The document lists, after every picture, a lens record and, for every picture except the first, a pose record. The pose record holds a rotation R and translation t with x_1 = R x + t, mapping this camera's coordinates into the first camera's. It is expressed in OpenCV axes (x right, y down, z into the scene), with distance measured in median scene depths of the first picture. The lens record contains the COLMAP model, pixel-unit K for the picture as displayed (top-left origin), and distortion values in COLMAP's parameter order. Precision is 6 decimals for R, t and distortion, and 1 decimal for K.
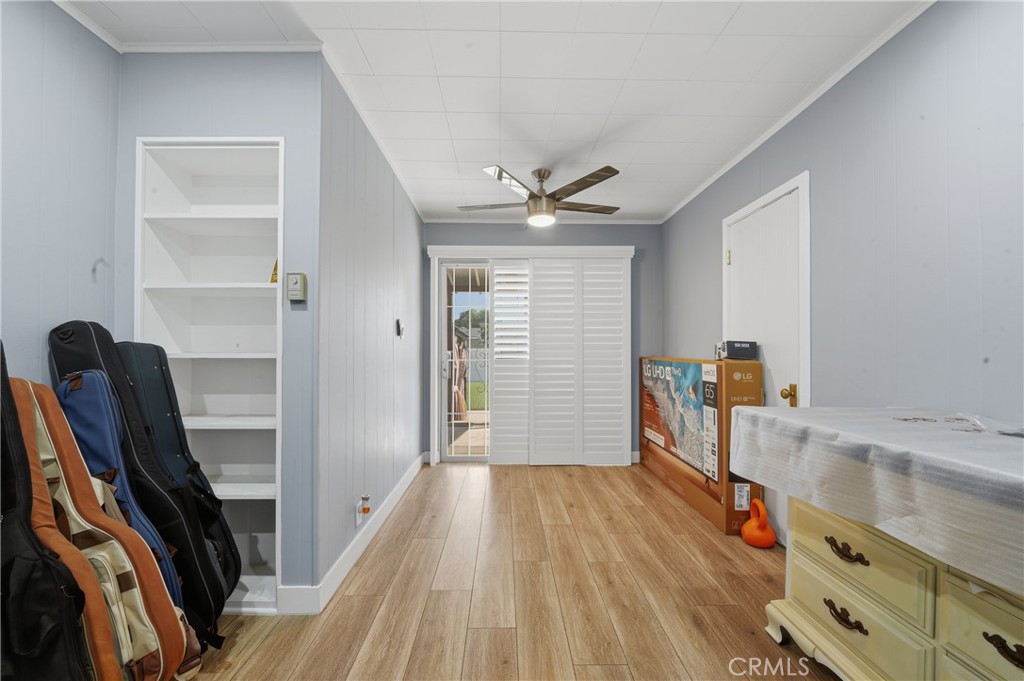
lens RADIAL K [[425.2, 0, 508.5], [0, 425.2, 345.8], [0, 0, 1]] dist [-0.010324, -0.000235]
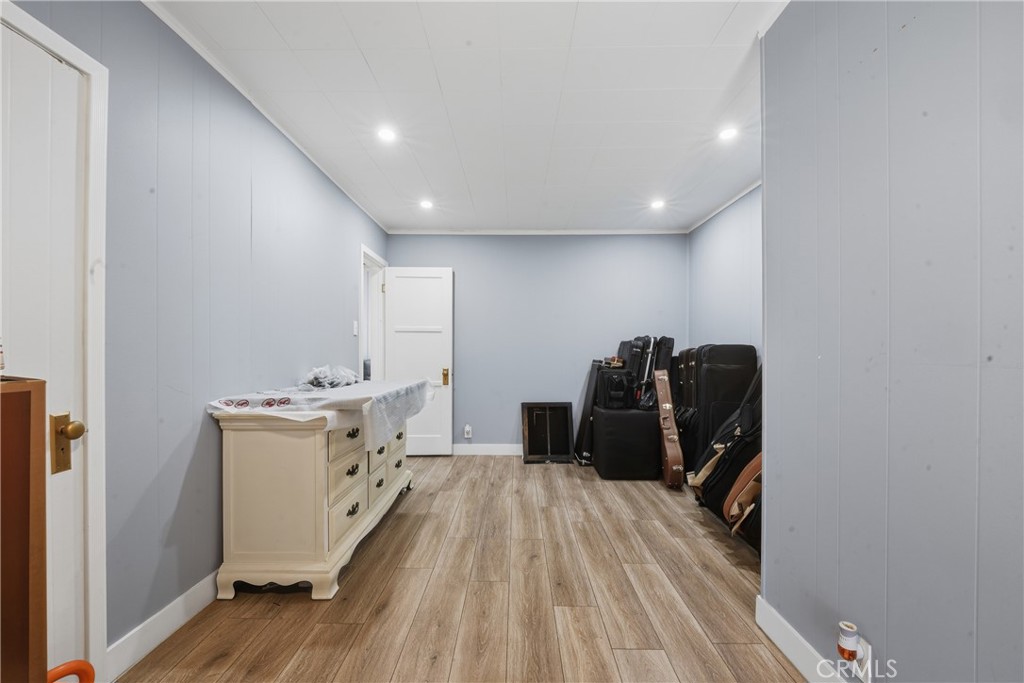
lens RADIAL K [[425.2, 0, 508.5], [0, 425.2, 346.8], [0, 0, 1]] dist [-0.010324, -0.000235]
pose [[-0.999573, -0.004232, 0.028926, 0.099377], [-0.004591, 0.999913, -0.012346, 0.012414], [-0.028872, -0.012474, -0.999505, 1.993544]]
